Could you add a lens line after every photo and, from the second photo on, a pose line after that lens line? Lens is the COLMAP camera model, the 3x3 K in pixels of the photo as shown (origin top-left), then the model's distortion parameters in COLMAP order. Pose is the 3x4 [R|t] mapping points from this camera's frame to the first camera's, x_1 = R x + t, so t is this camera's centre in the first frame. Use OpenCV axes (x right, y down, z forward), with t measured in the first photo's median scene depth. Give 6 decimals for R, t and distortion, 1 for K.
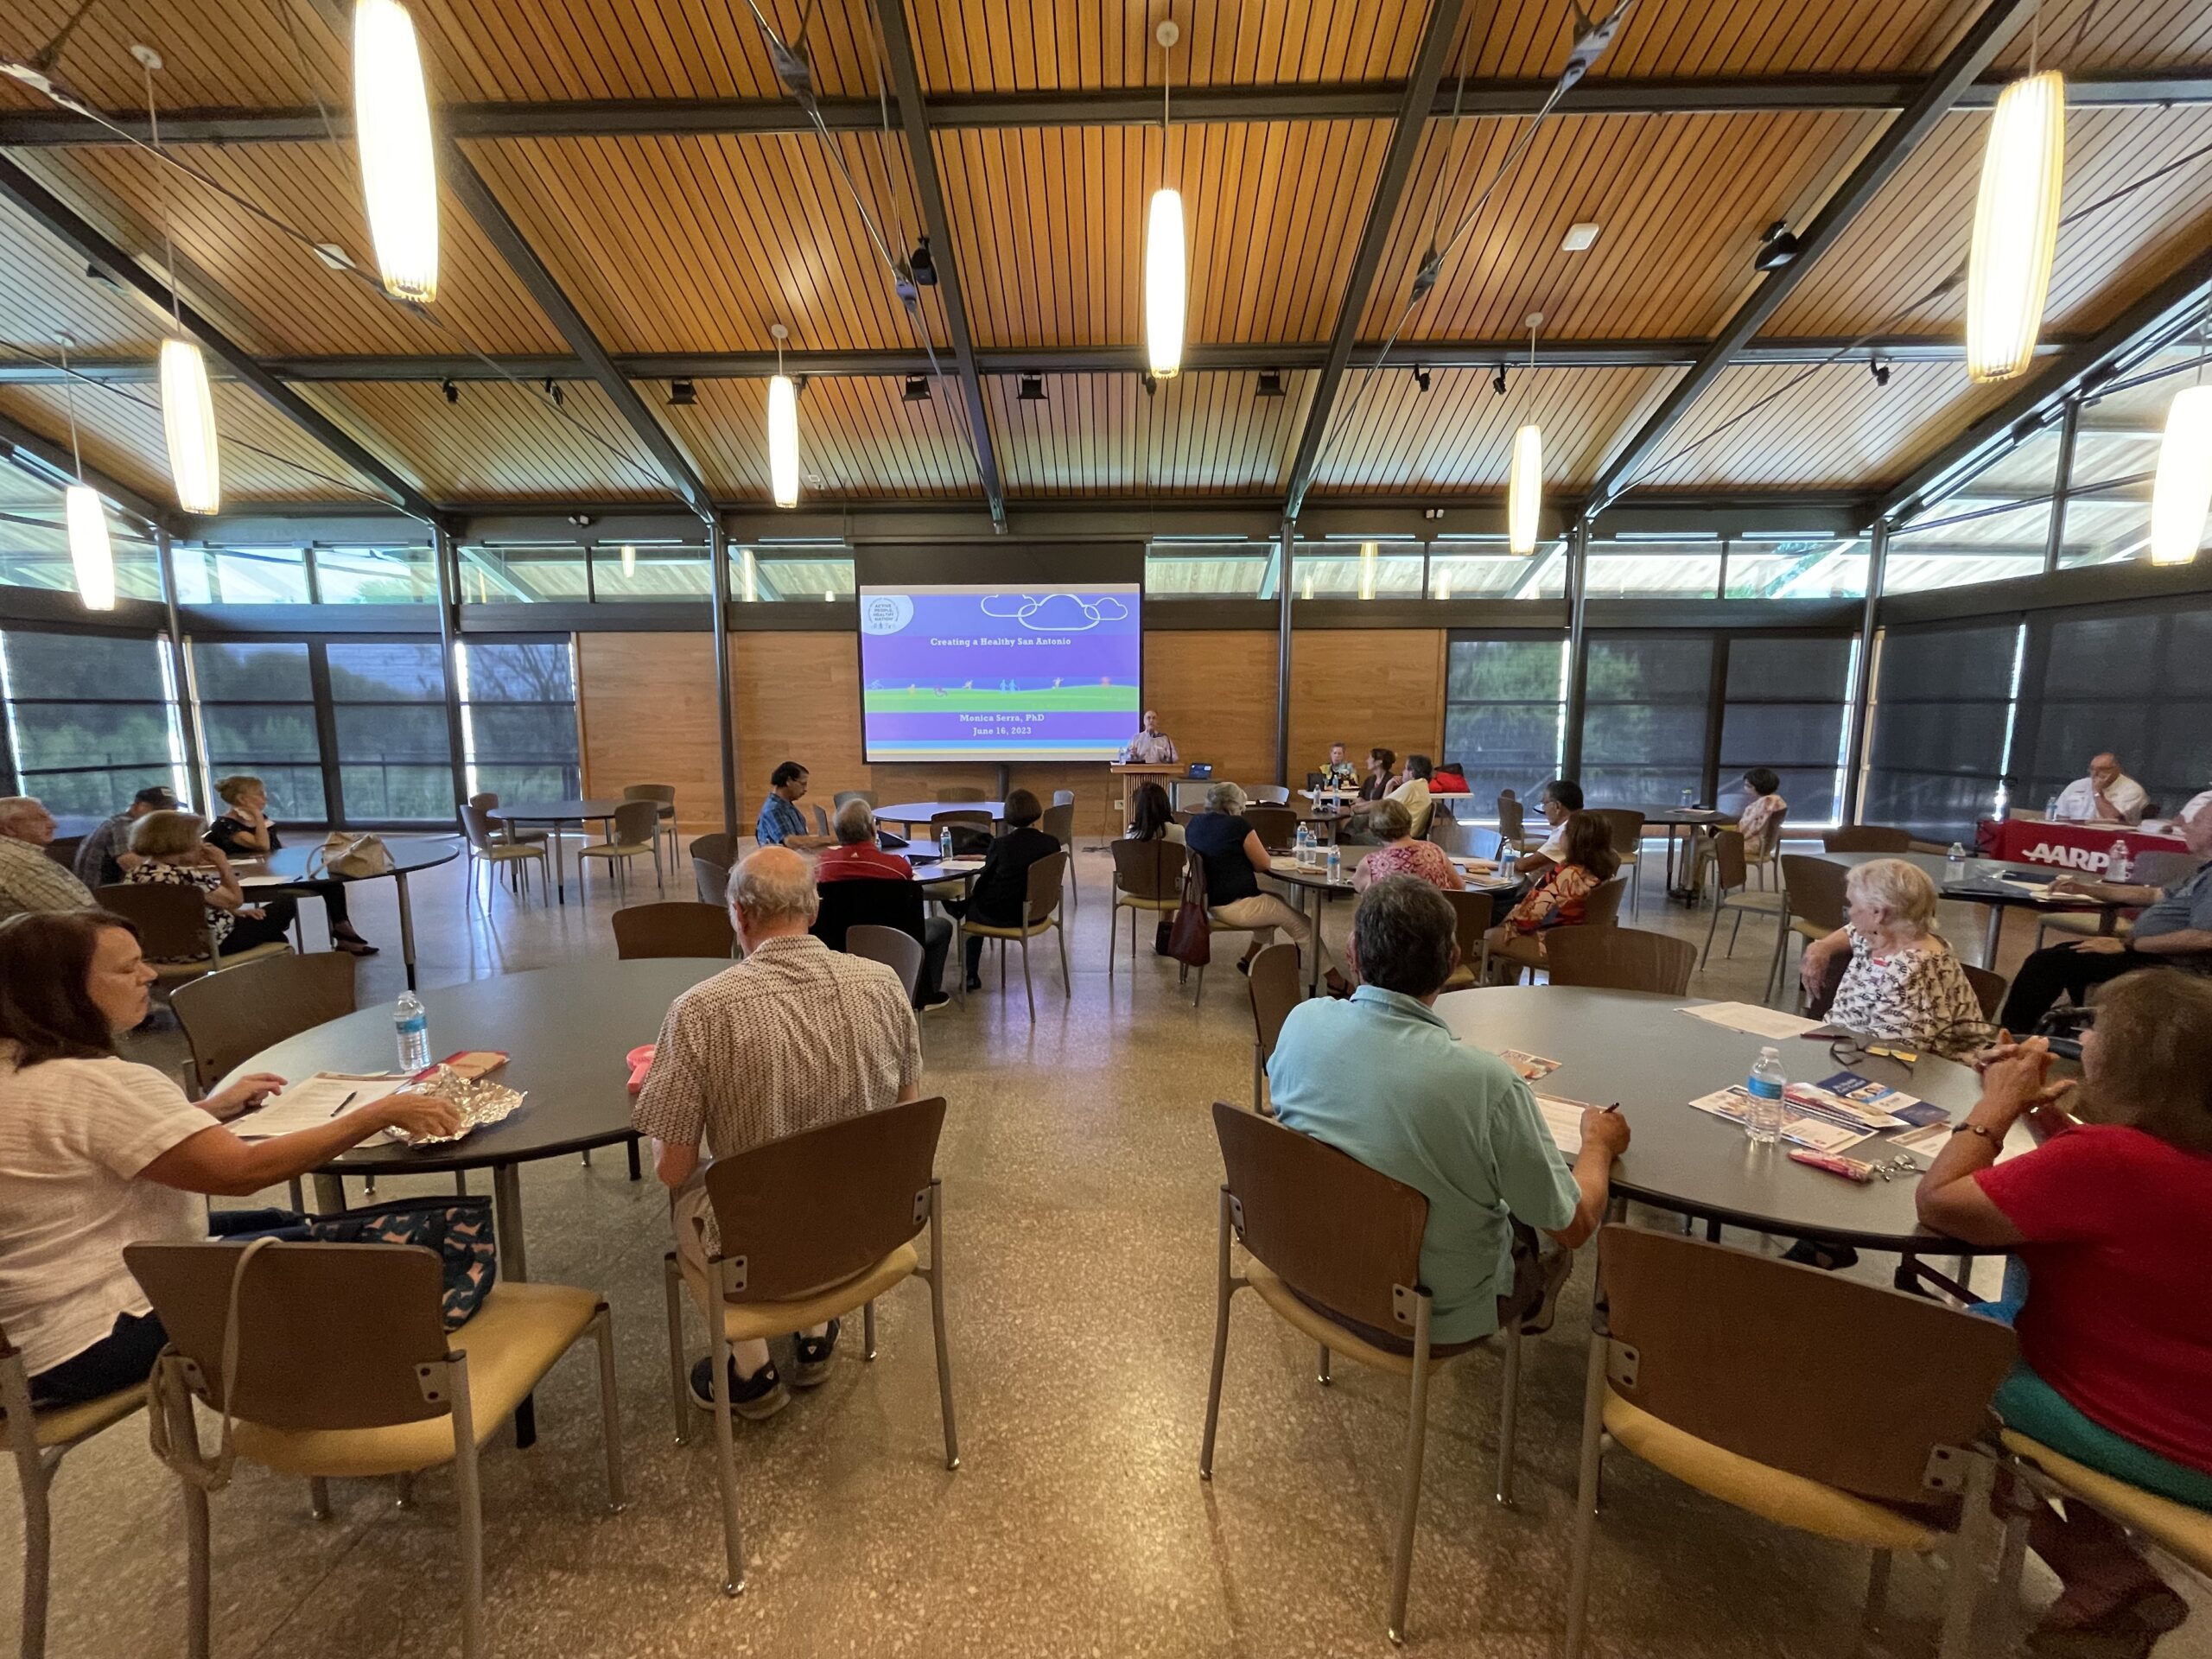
lens RADIAL K [[911.8, 0, 1056.9], [0, 911.8, 859.1], [0, 0, 1]] dist [0.001250, 0.000654]
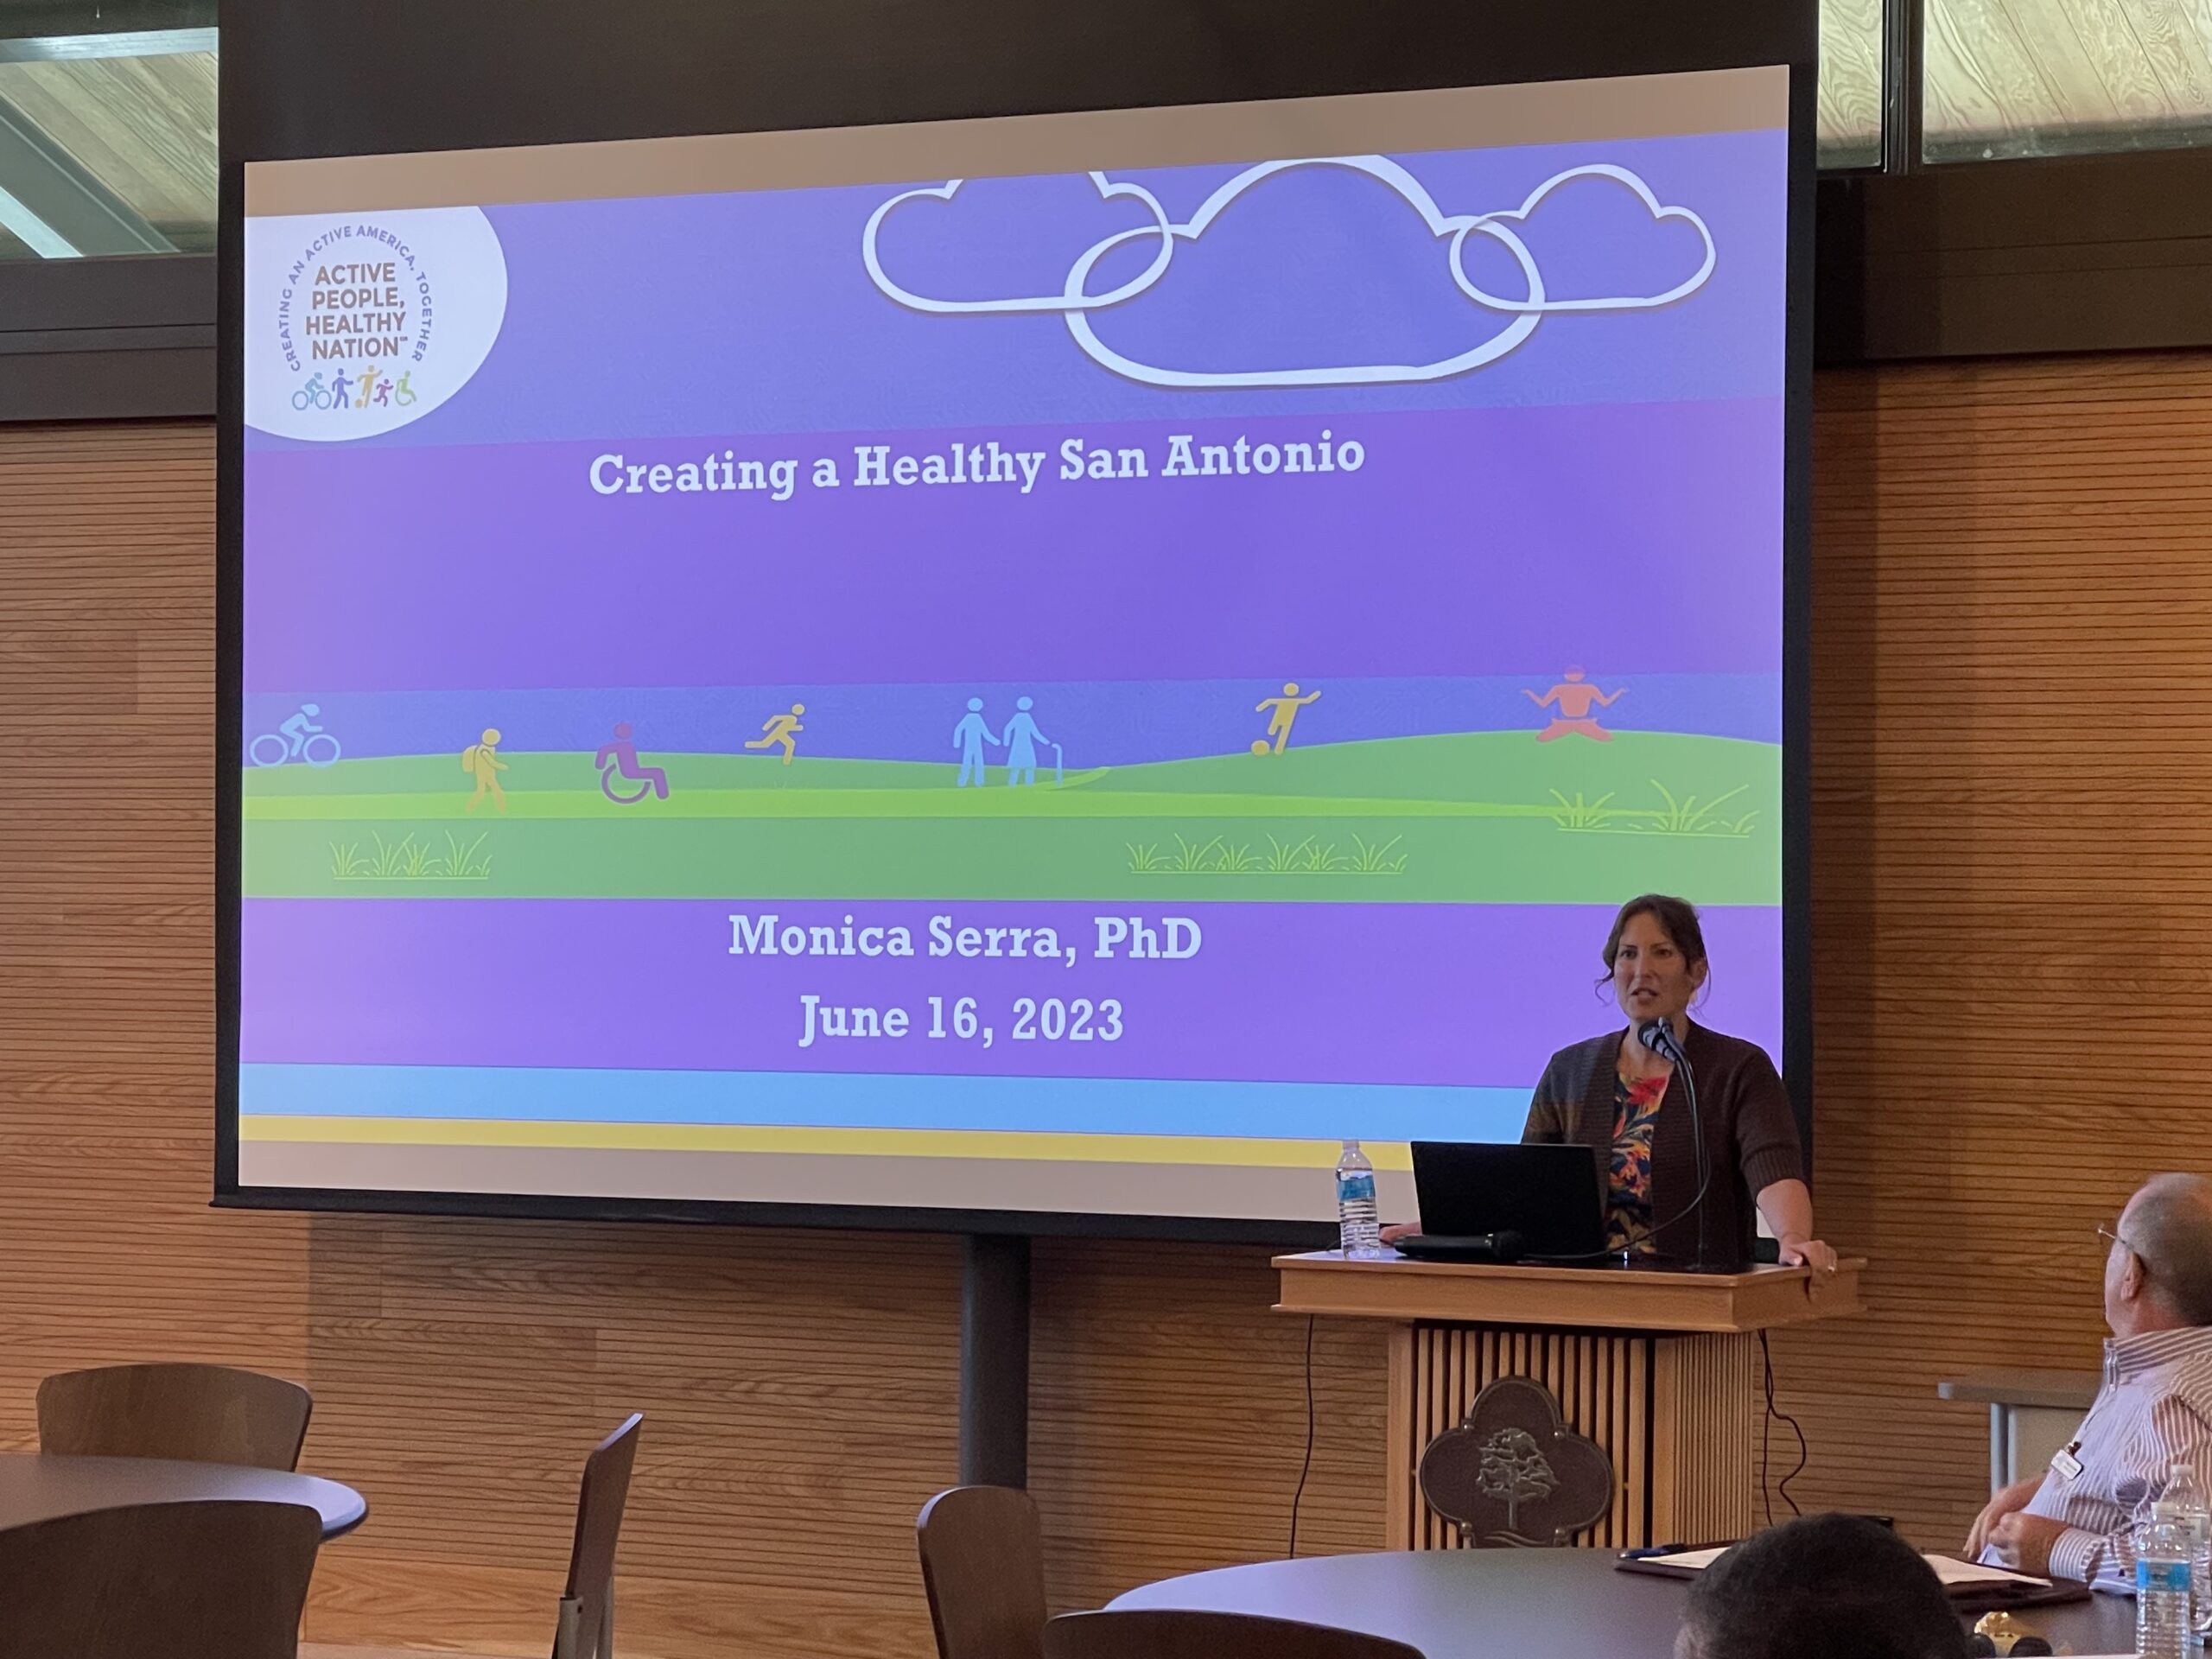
lens RADIAL K [[5575.2, 0, 1153.1], [0, 5575.2, 835.2], [0, 0, 1]] dist [0.170019, 0.000000]
pose [[0.908257, 0.005678, -0.418373, 0.374045], [-0.077016, 0.985092, -0.153826, -0.026546], [0.411263, 0.171935, 0.895155, 0.147682]]
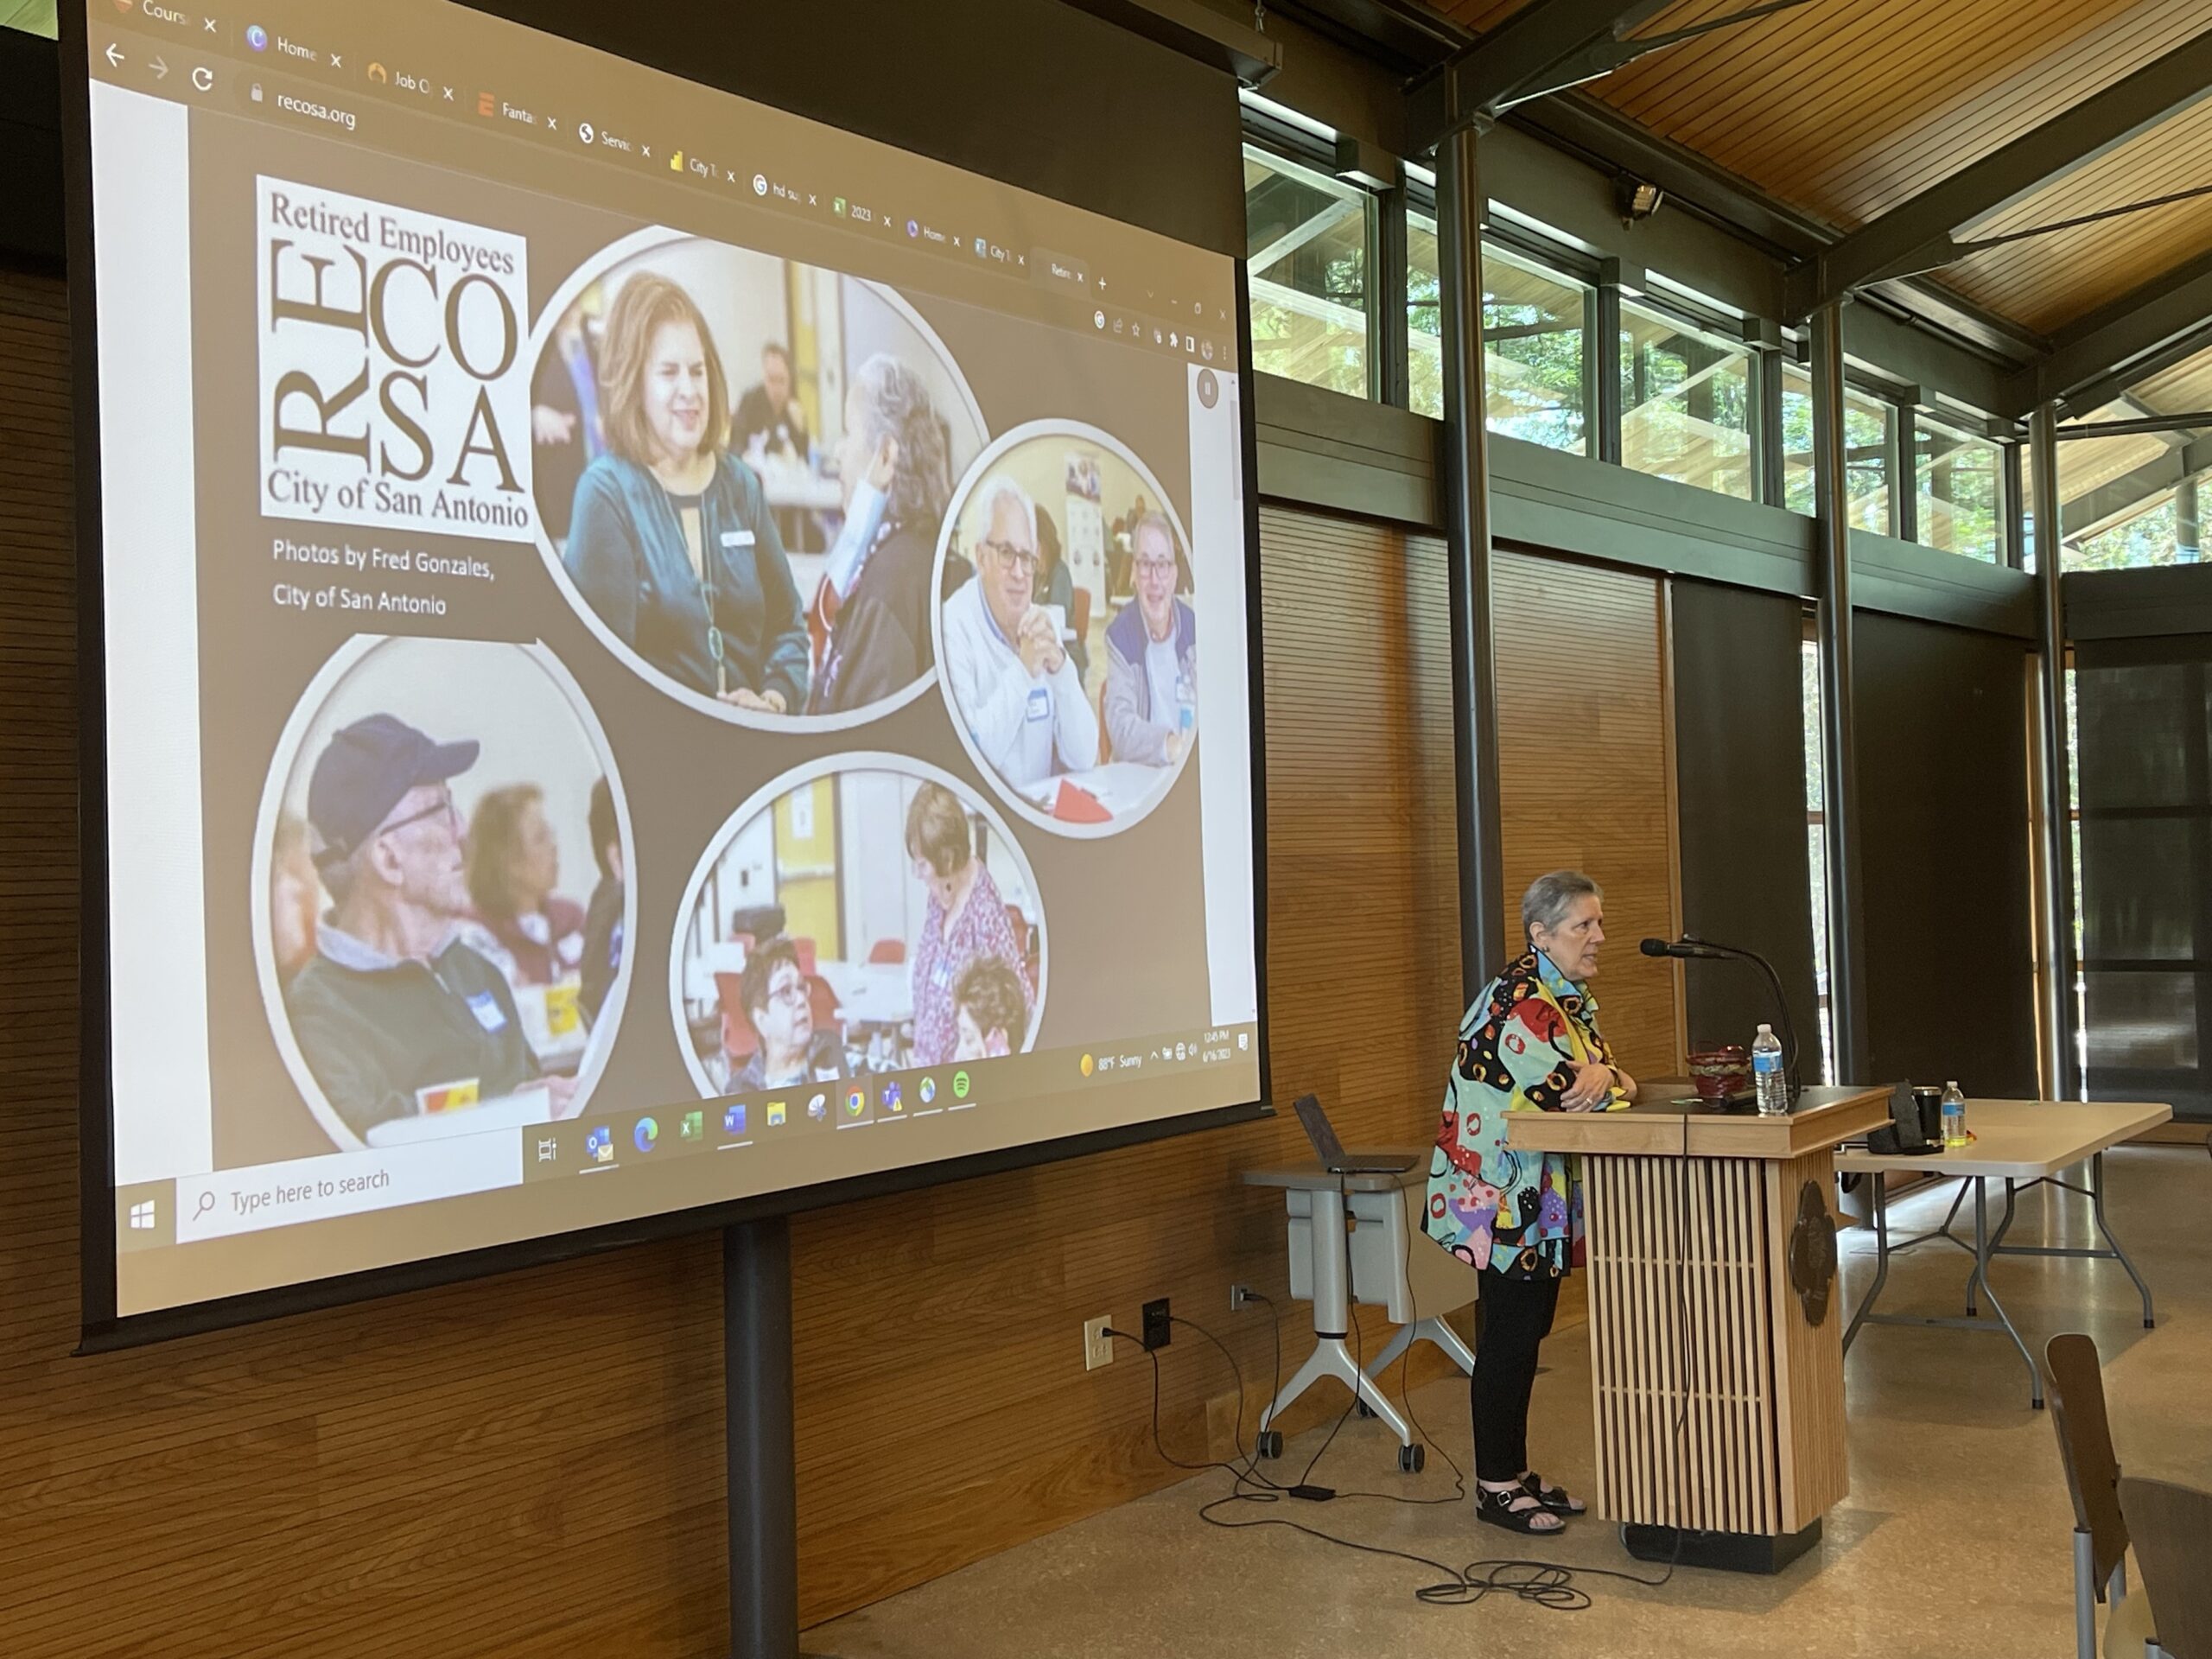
lens RADIAL K [[2771.6, 0, 1128.3], [0, 2771.6, 802.5], [0, 0, 1]] dist [0.036034, 0.000000]
pose [[0.511692, 0.002448, 0.859165, -0.456784], [0.161865, 0.981814, -0.099200, -0.117552], [-0.843783, 0.189829, 0.501991, 0.706680]]
